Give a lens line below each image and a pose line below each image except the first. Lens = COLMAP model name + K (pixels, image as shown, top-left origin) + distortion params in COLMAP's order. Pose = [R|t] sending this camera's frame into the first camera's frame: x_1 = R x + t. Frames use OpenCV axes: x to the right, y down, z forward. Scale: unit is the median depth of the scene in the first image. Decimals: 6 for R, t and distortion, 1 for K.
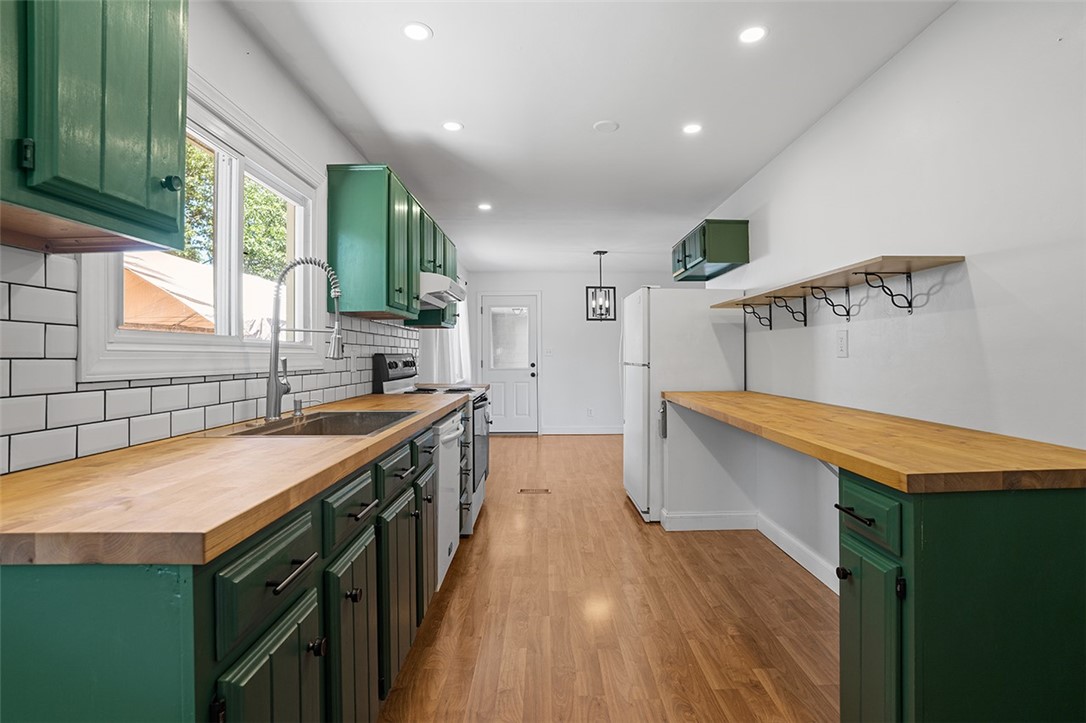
lens RADIAL K [[509.8, 0, 532.2], [0, 509.8, 360.5], [0, 0, 1]] dist [-0.036492, 0.011841]
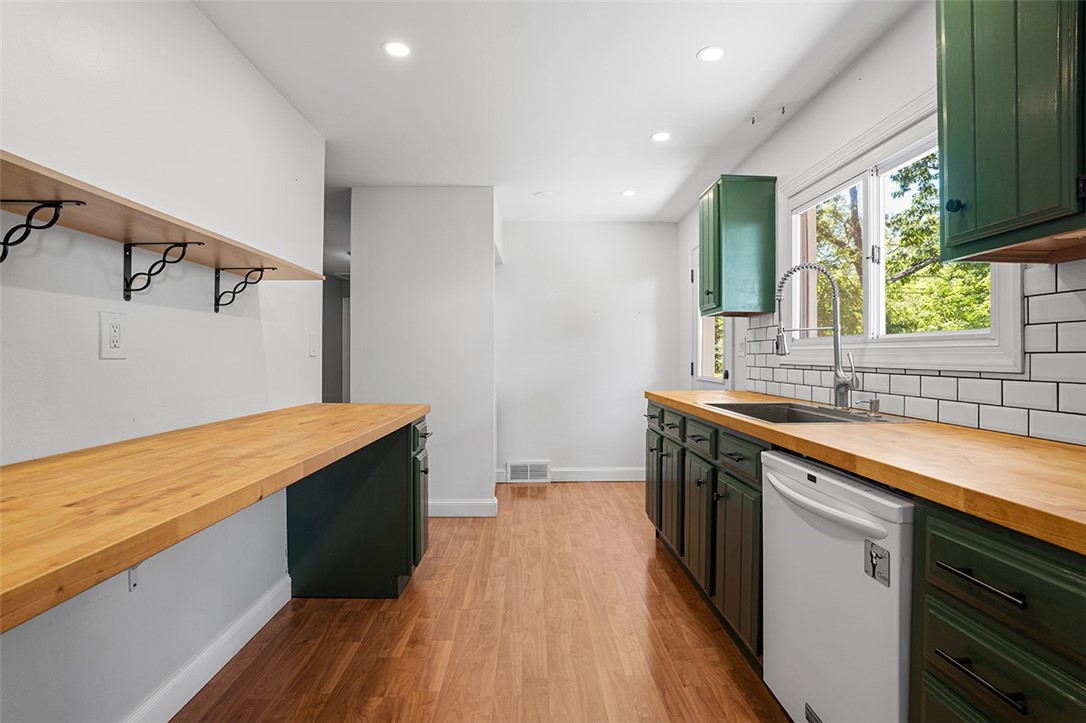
lens RADIAL K [[509.8, 0, 548.2], [0, 509.8, 359.4], [0, 0, 1]] dist [-0.036492, 0.011841]
pose [[-0.998390, 0.008397, -0.056099, 0.175453], [0.007510, 0.999844, 0.016000, -0.011560], [0.056225, 0.015553, -0.998297, 1.907344]]
